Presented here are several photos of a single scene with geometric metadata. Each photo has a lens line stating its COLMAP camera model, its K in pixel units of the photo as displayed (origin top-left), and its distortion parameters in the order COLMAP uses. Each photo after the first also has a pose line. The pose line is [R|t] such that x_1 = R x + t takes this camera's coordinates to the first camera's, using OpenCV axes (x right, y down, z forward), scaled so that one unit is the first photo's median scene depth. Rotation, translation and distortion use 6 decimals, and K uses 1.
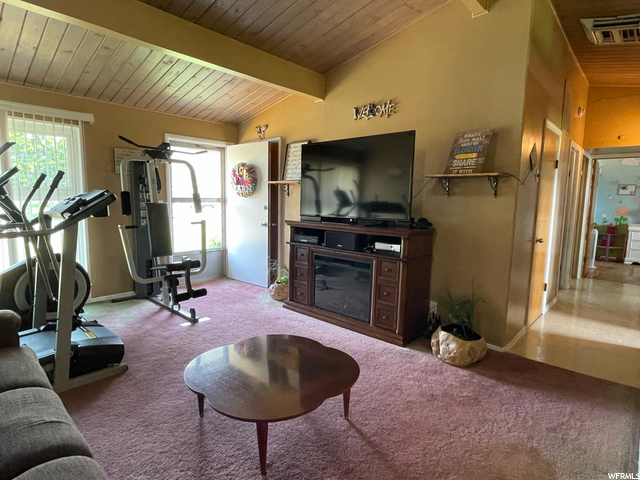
lens RADIAL K [[354.1, 0, 320.0], [0, 354.1, 240.0], [0, 0, 1]] dist [-0.001588, -0.000387]
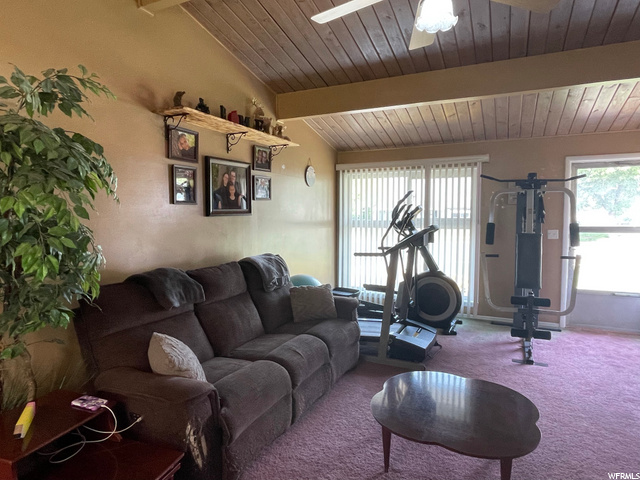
lens RADIAL K [[387.1, 0, 320.0], [0, 387.1, 240.0], [0, 0, 1]] dist [-0.004104, -0.000965]
pose [[0.293376, 0.050866, -0.954643, 0.488011], [-0.105179, 0.994239, 0.020653, -0.060185], [0.950194, 0.094349, 0.297036, 0.167200]]
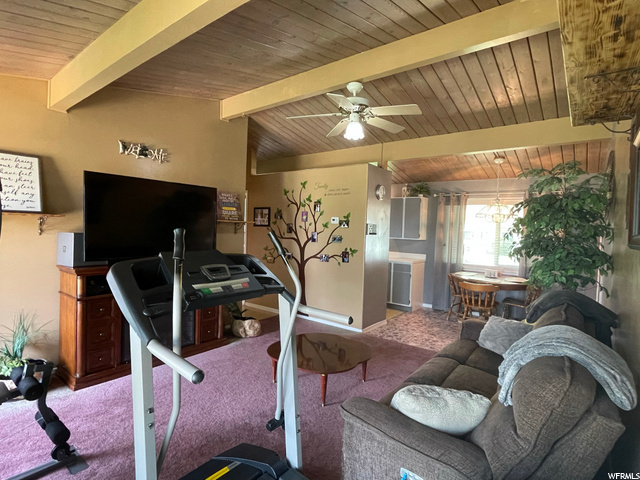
lens RADIAL K [[338.4, 0, 320.0], [0, 338.4, 240.0], [0, 0, 1]] dist [-0.003348, 0.000491]
pose [[-0.084537, -0.057118, 0.994782, -1.004773], [0.079009, 0.994828, 0.063835, -0.146961], [-0.993283, 0.083993, -0.079587, 0.660733]]
